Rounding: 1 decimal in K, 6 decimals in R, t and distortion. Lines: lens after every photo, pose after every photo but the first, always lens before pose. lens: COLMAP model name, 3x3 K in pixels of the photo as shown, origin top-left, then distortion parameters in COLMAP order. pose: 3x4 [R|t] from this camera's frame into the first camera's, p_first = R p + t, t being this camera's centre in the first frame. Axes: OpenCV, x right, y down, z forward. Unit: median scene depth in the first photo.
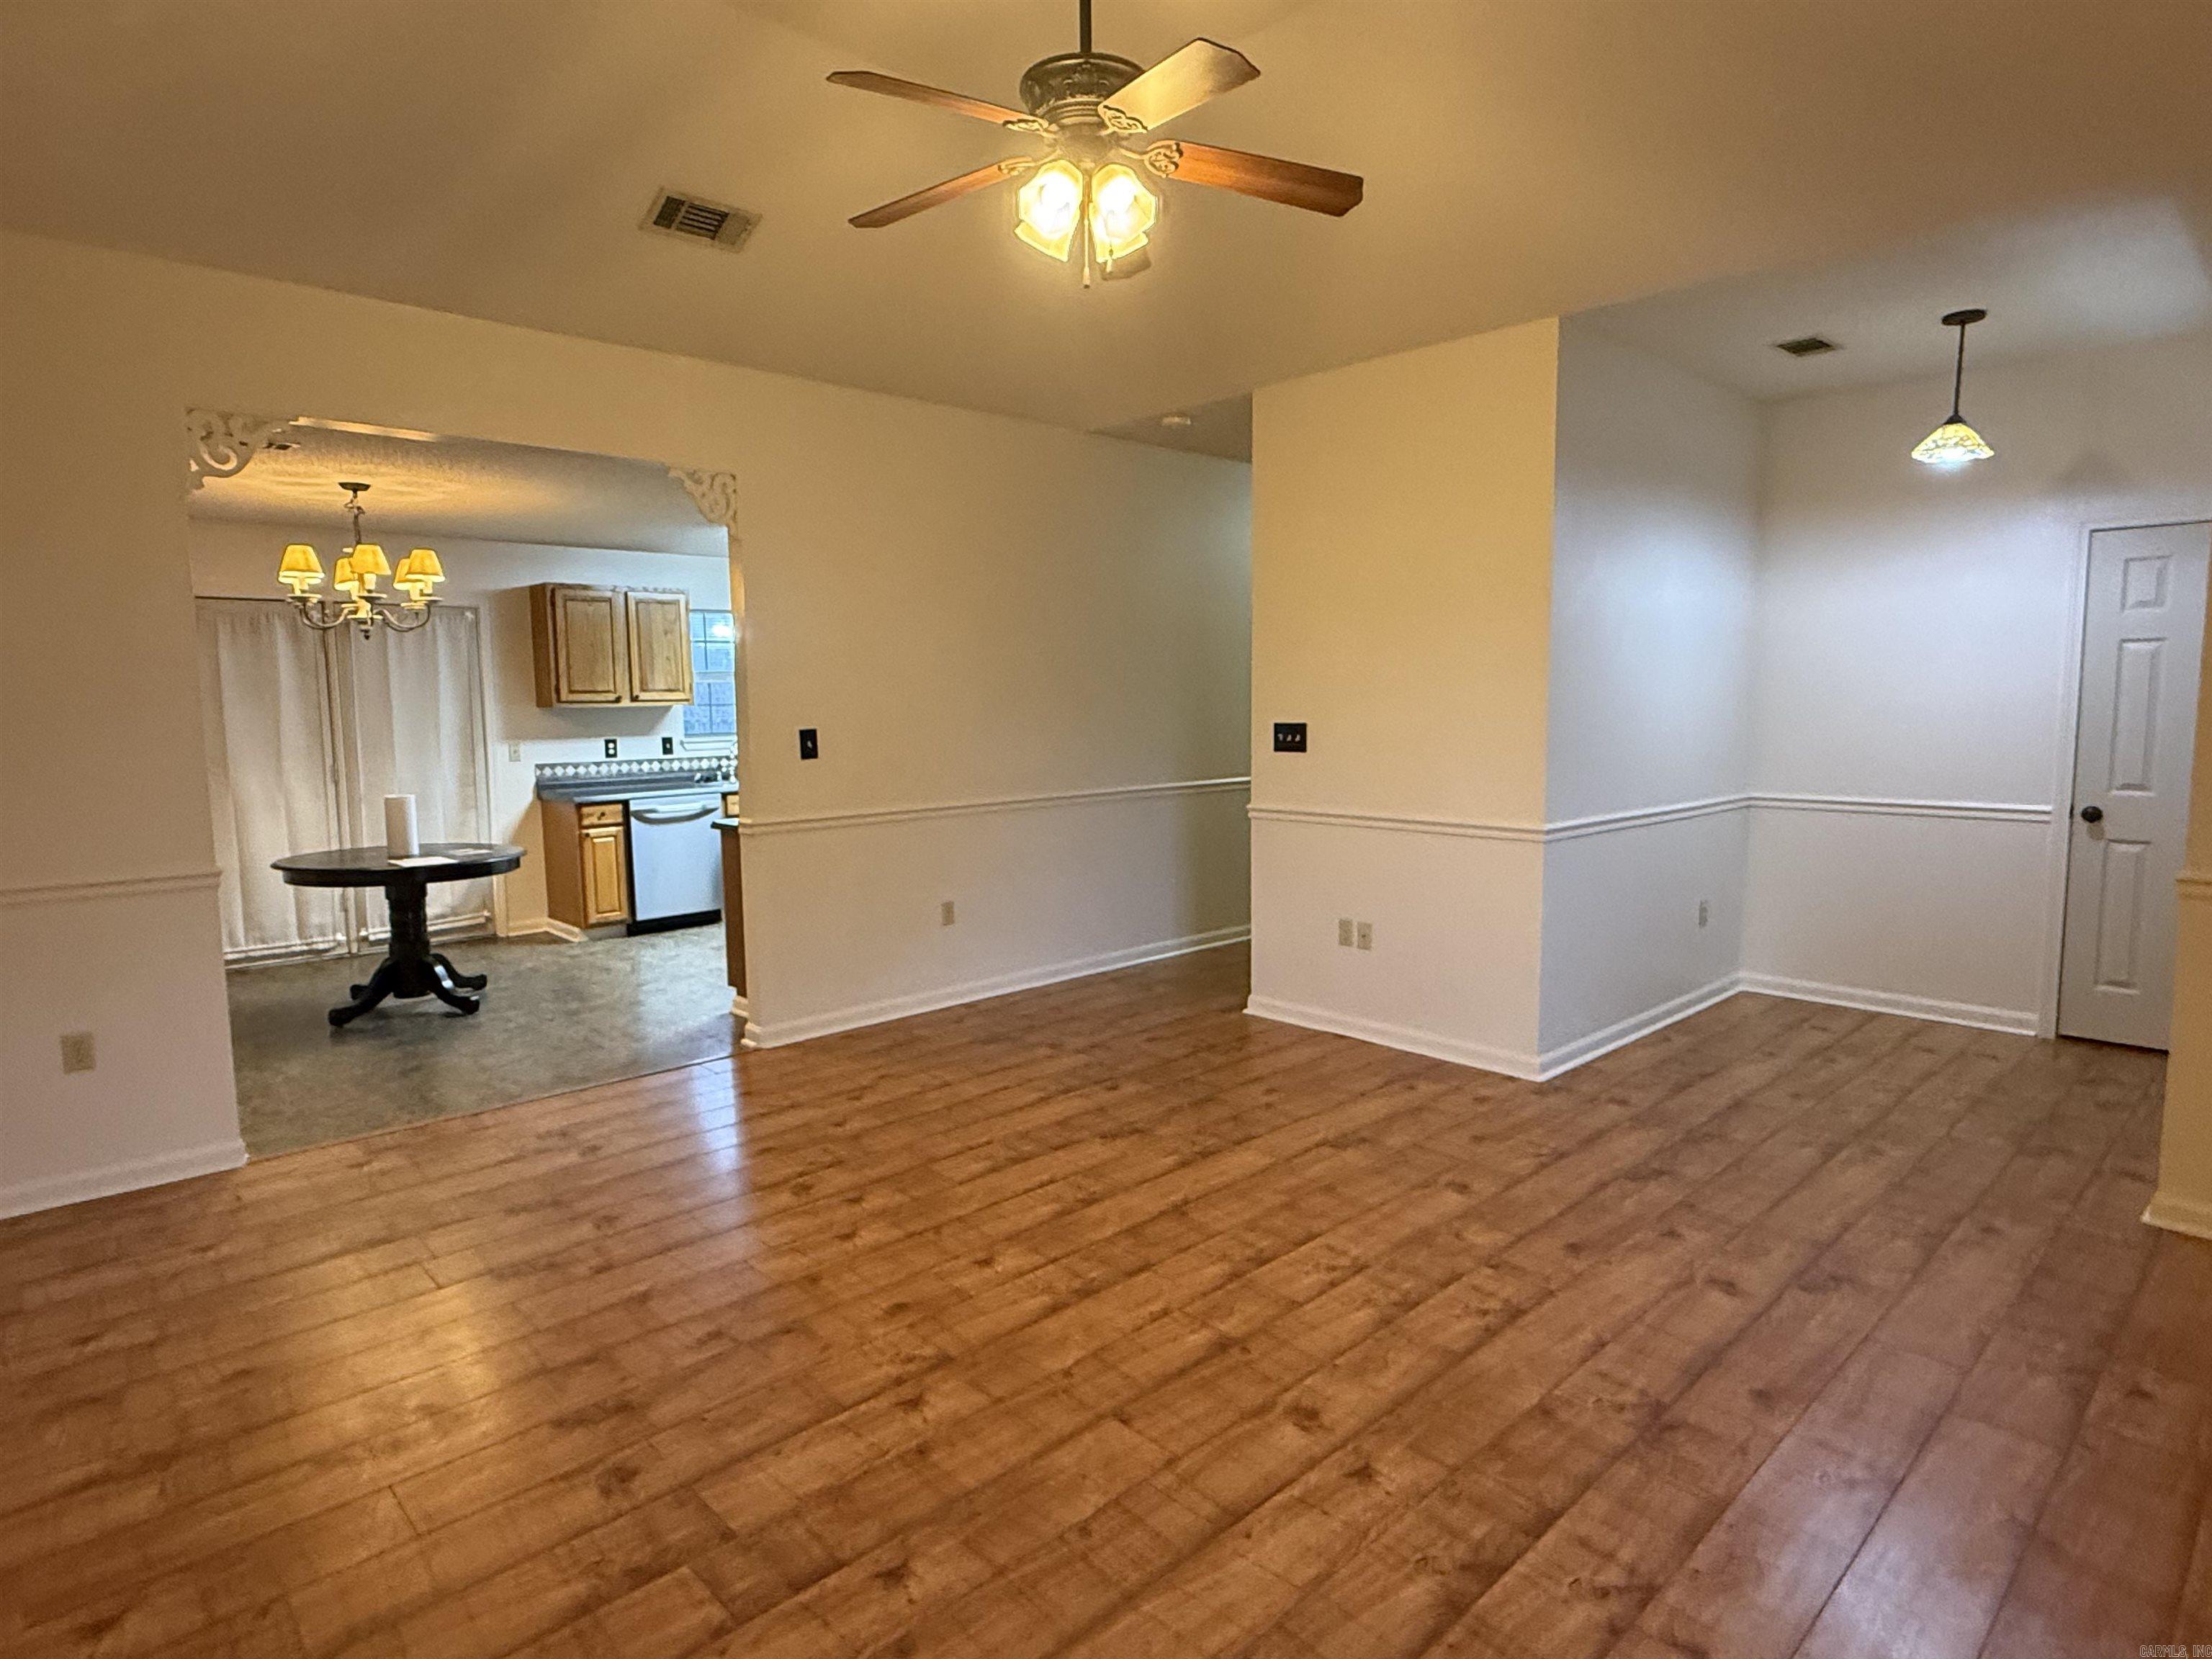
lens RADIAL K [[1220.2, 0, 1097.0], [0, 1220.2, 817.5], [0, 0, 1]] dist [0.001462, 0.001827]
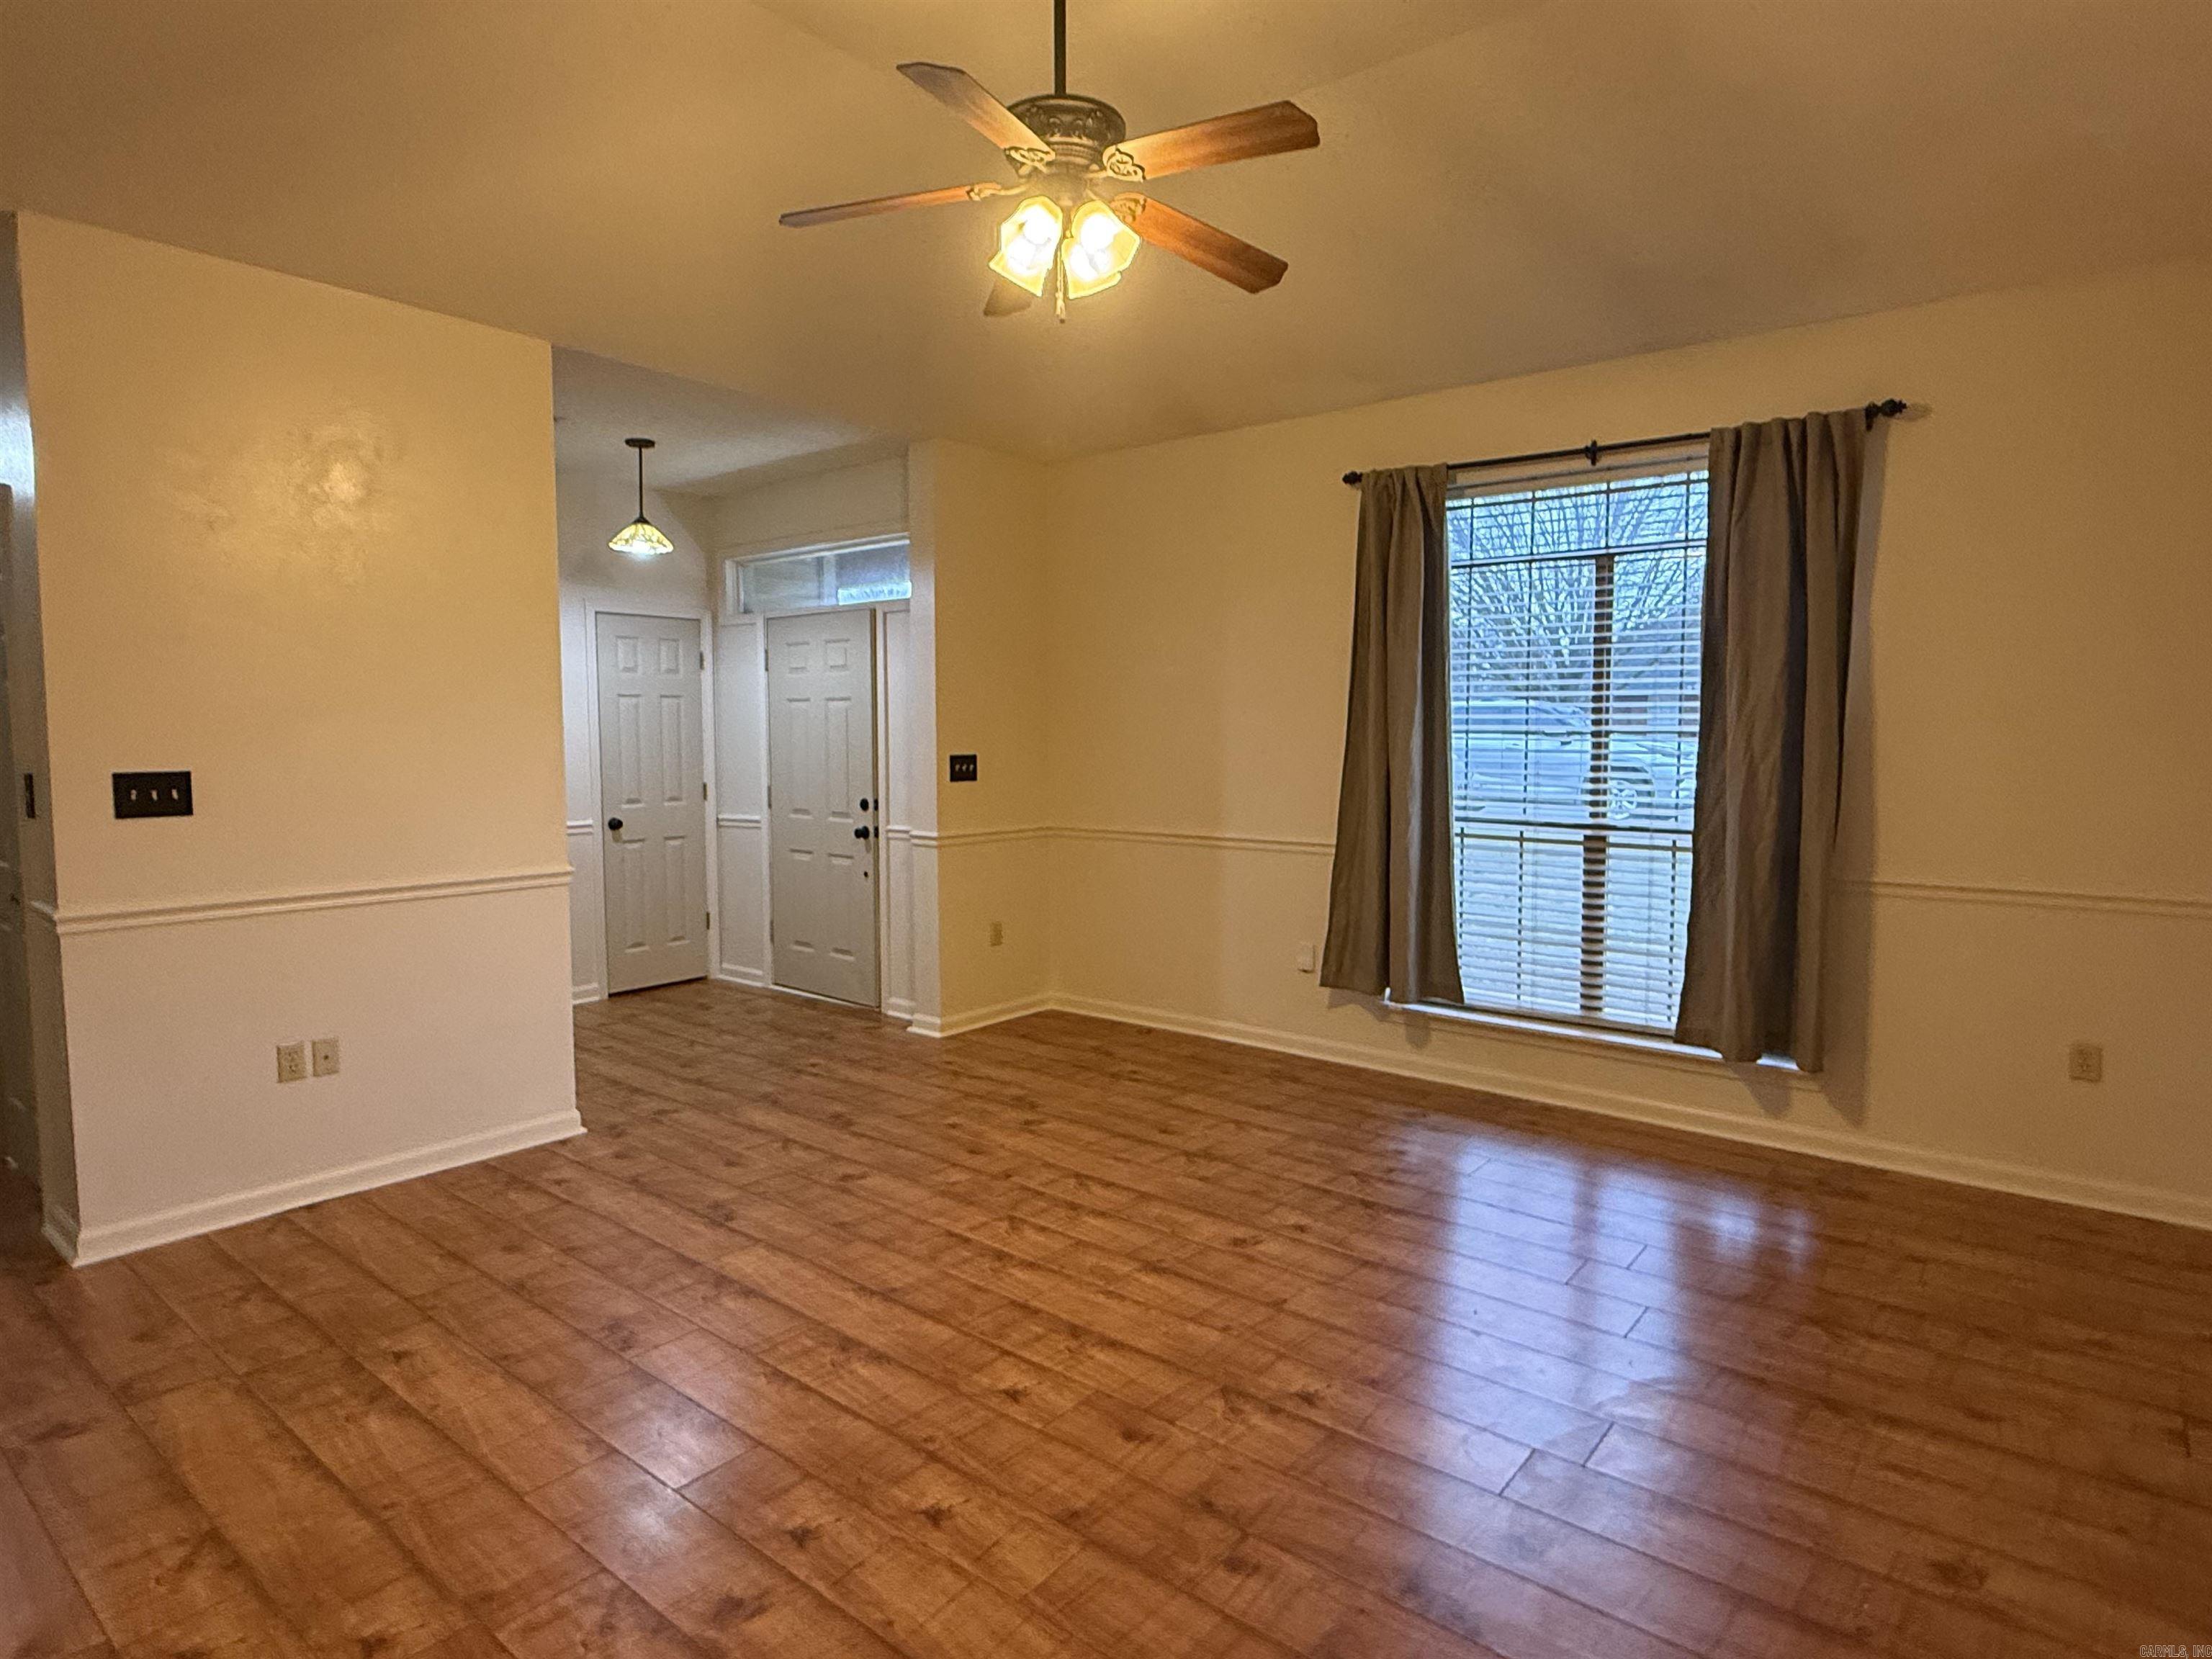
lens RADIAL K [[1220.2, 0, 1097.0], [0, 1220.2, 817.5], [0, 0, 1]] dist [0.001462, 0.001827]
pose [[-0.125295, -0.060586, 0.990268, -0.736666], [0.100011, 0.992278, 0.073363, -0.070362], [-0.987066, 0.108230, -0.118268, 0.810588]]
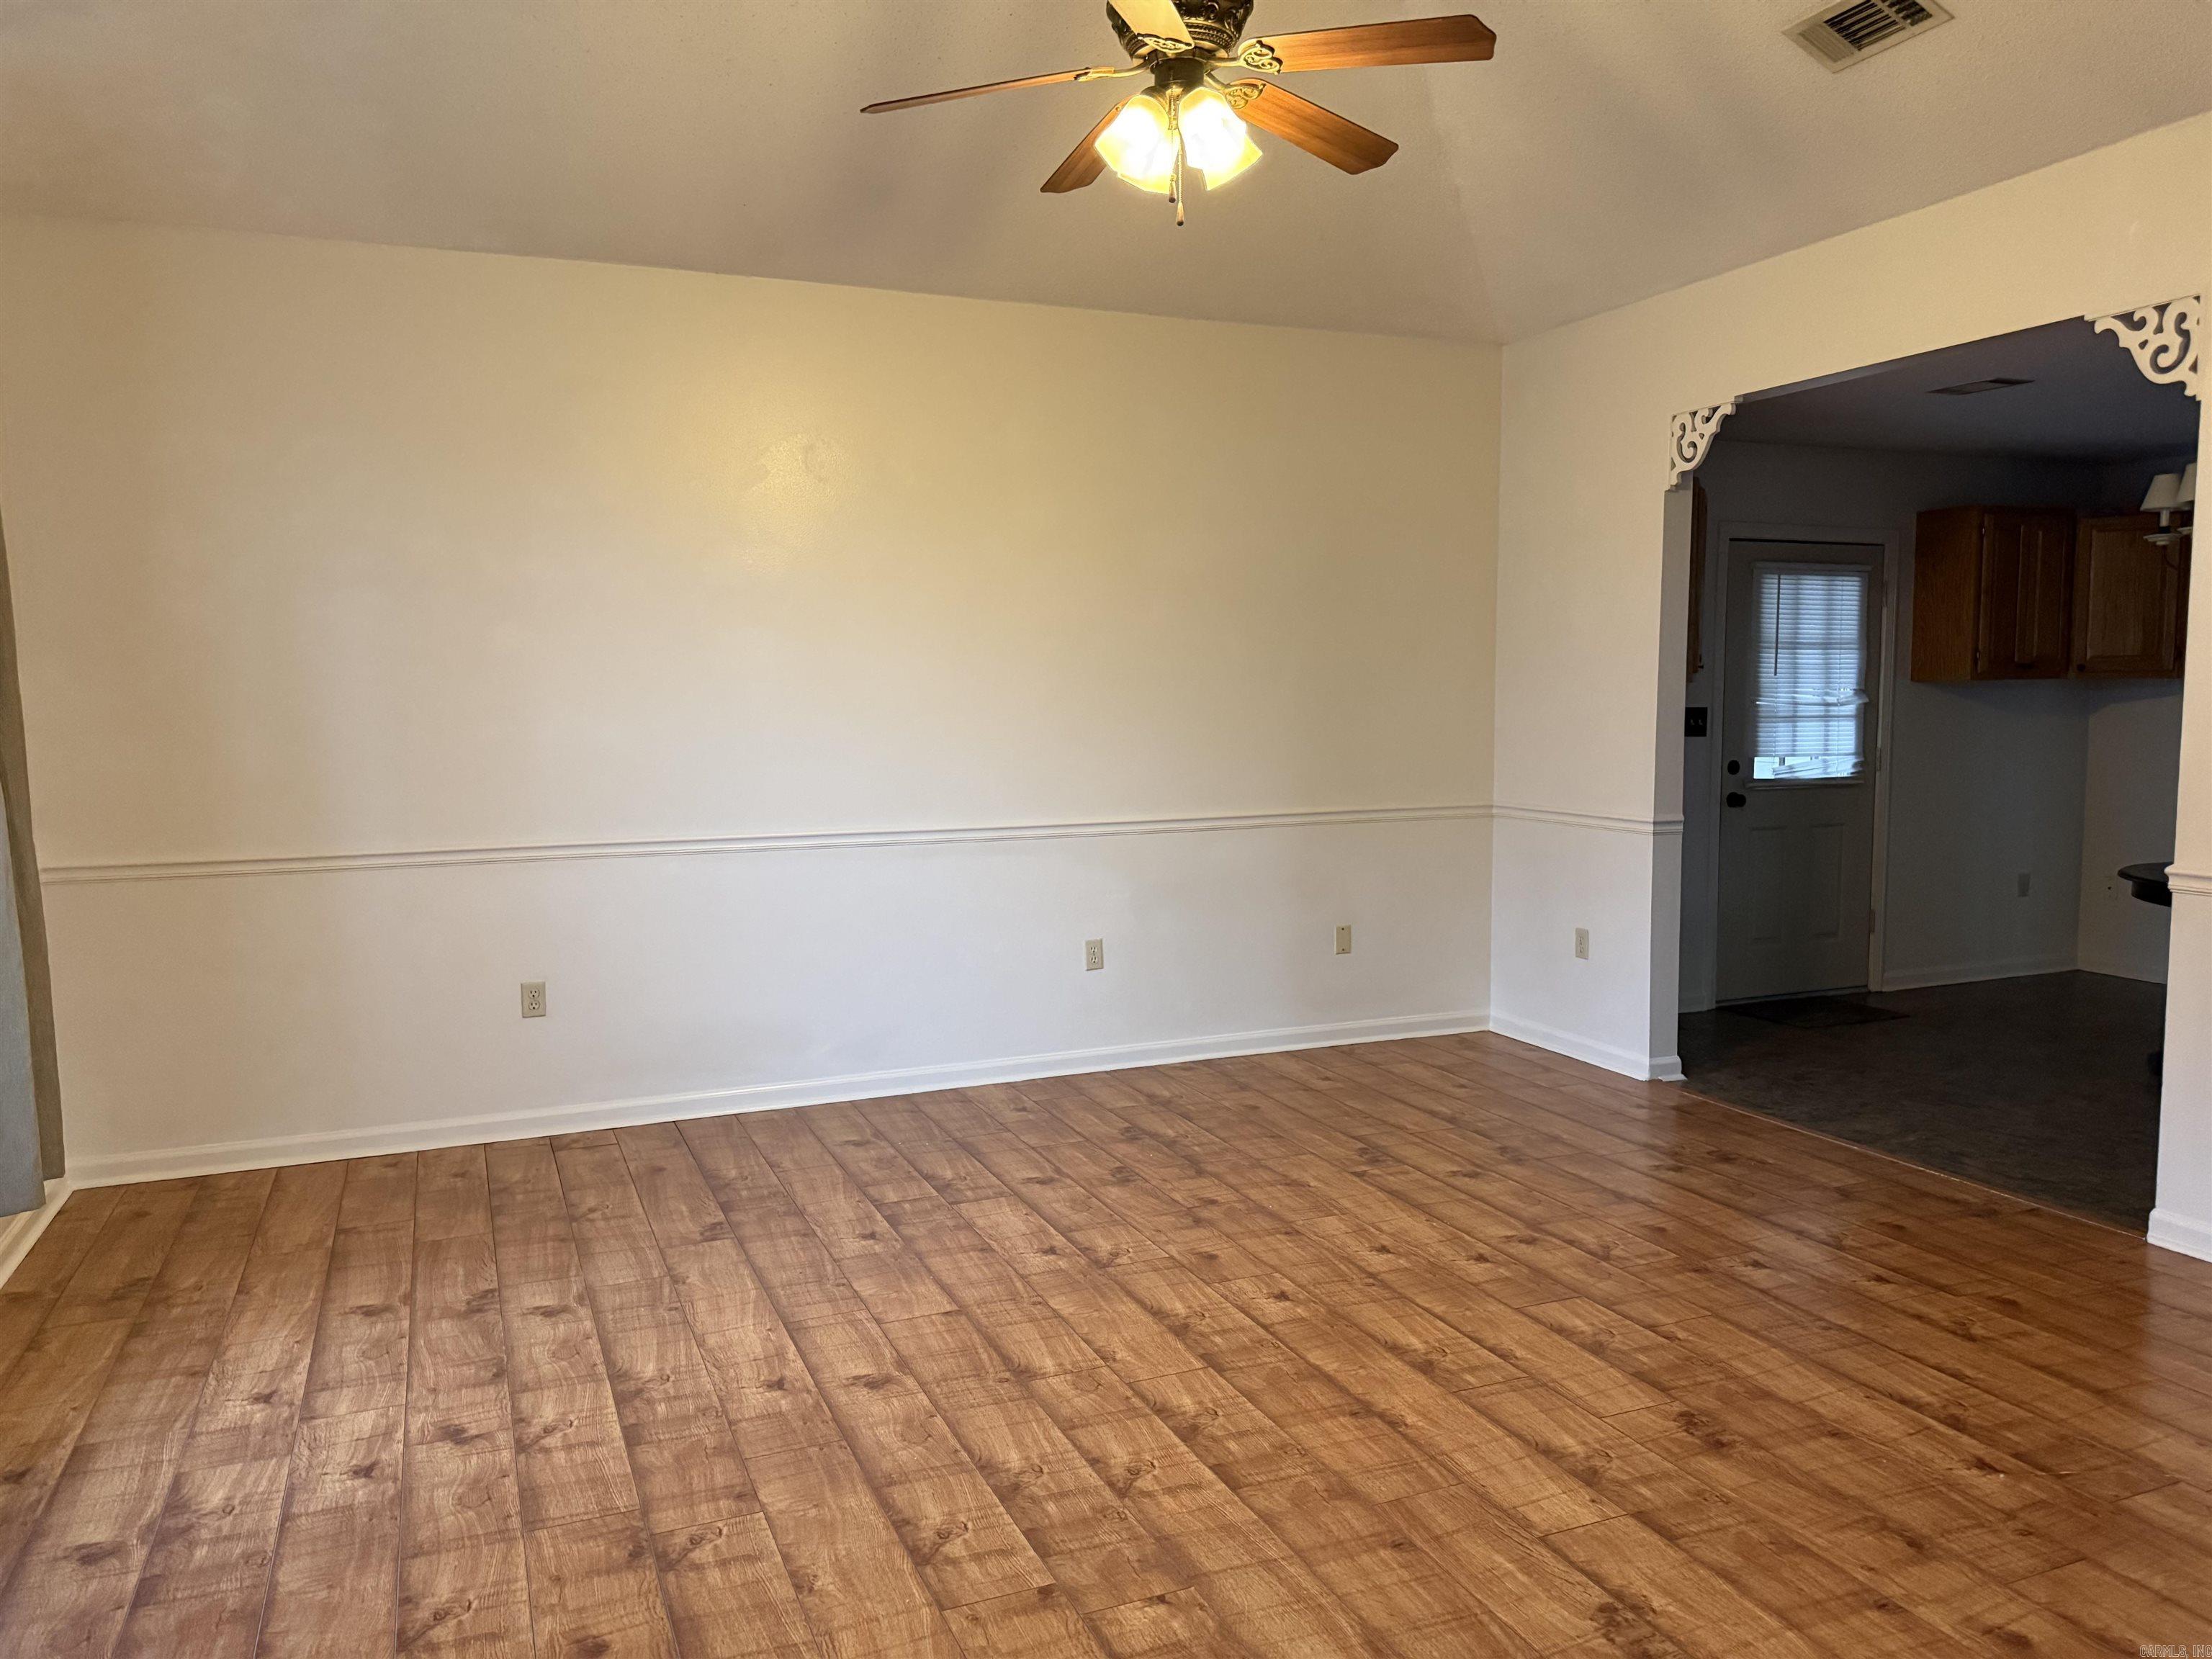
lens RADIAL K [[1560.4, 0, 1106.0], [0, 1560.4, 829.5], [0, 0, 1]] dist [0.126446, -0.208393]
pose [[-0.349654, 0.098972, -0.931637, 0.823093], [-0.077866, 0.987894, 0.134173, -0.103244], [0.933638, 0.119457, -0.337714, 0.999939]]
